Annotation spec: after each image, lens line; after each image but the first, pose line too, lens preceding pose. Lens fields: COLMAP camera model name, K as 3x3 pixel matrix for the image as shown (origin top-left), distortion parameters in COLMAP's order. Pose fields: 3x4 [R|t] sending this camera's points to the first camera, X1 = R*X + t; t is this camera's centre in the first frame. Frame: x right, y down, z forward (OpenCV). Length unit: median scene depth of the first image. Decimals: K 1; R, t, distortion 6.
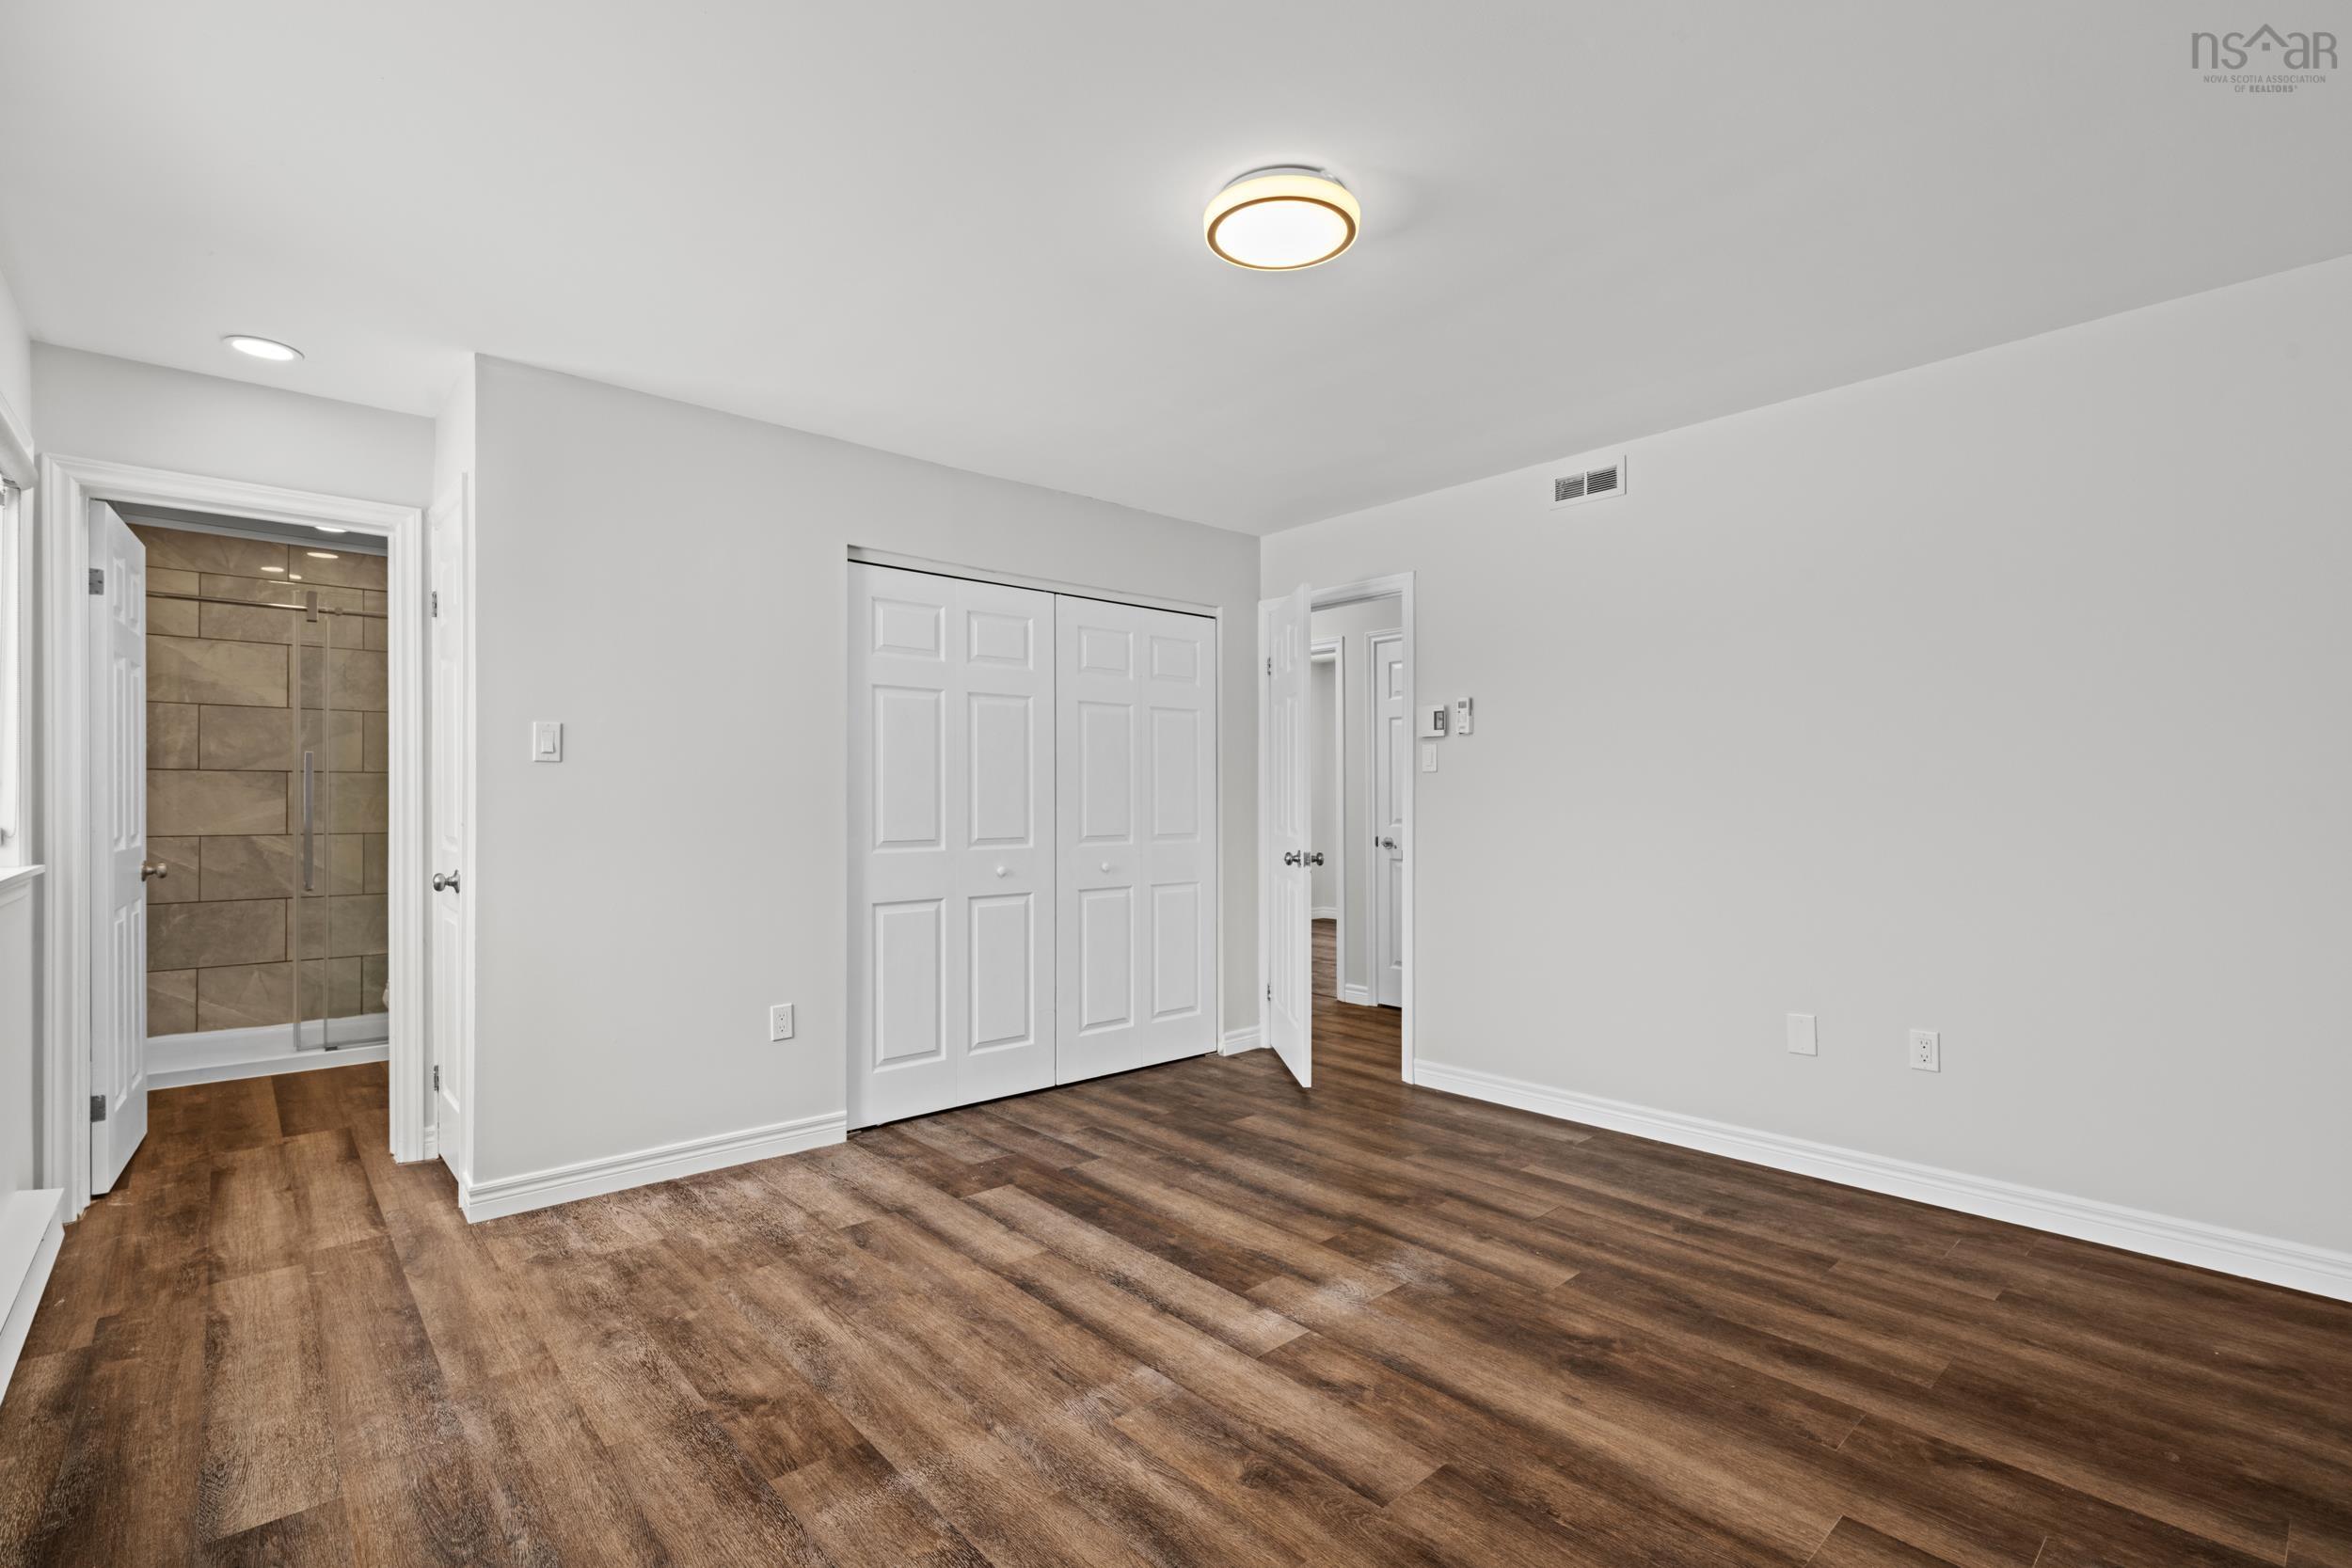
lens RADIAL K [[1047.4, 0, 1176.1], [0, 1047.4, 791.1], [0, 0, 1]] dist [-0.001741, 0.001002]
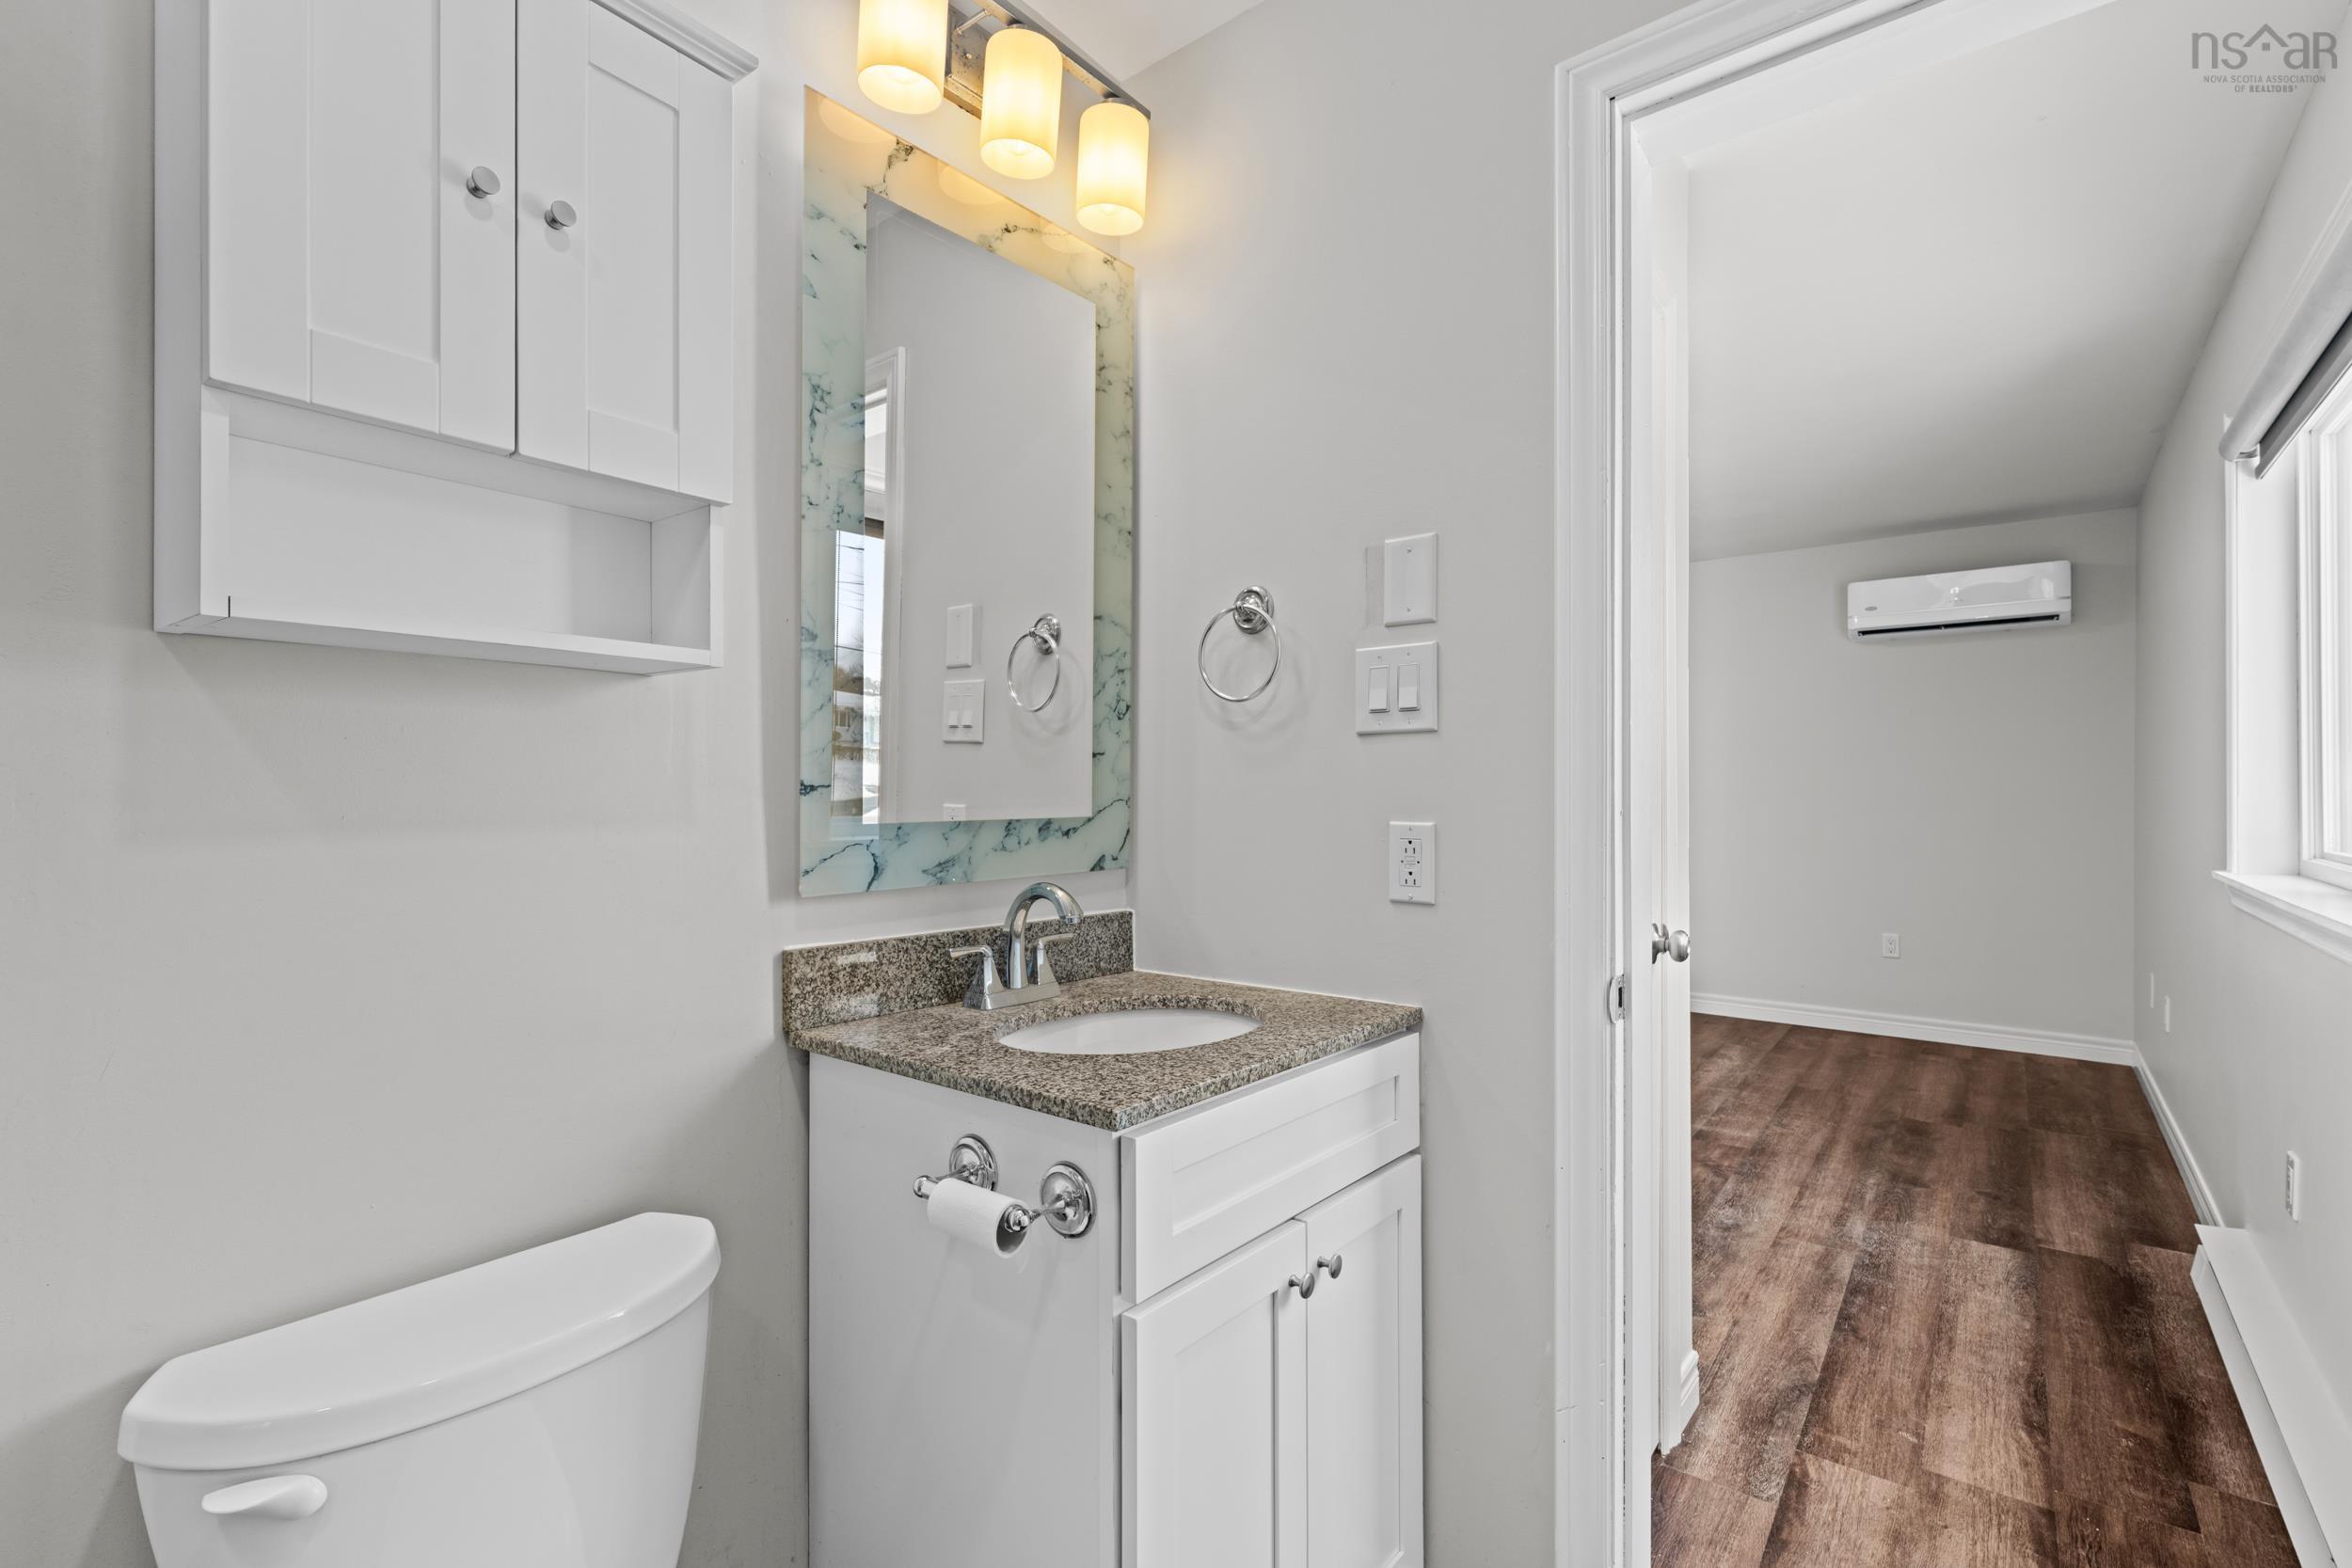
lens RADIAL K [[1047.4, 0, 1176.2], [0, 1047.4, 788.1], [0, 0, 1]] dist [-0.001741, 0.001002]
pose [[-0.164691, 0.005152, 0.986332, -1.723265], [-0.001834, 0.999983, -0.005530, 0.006558], [-0.986344, -0.002720, -0.164679, 1.920162]]
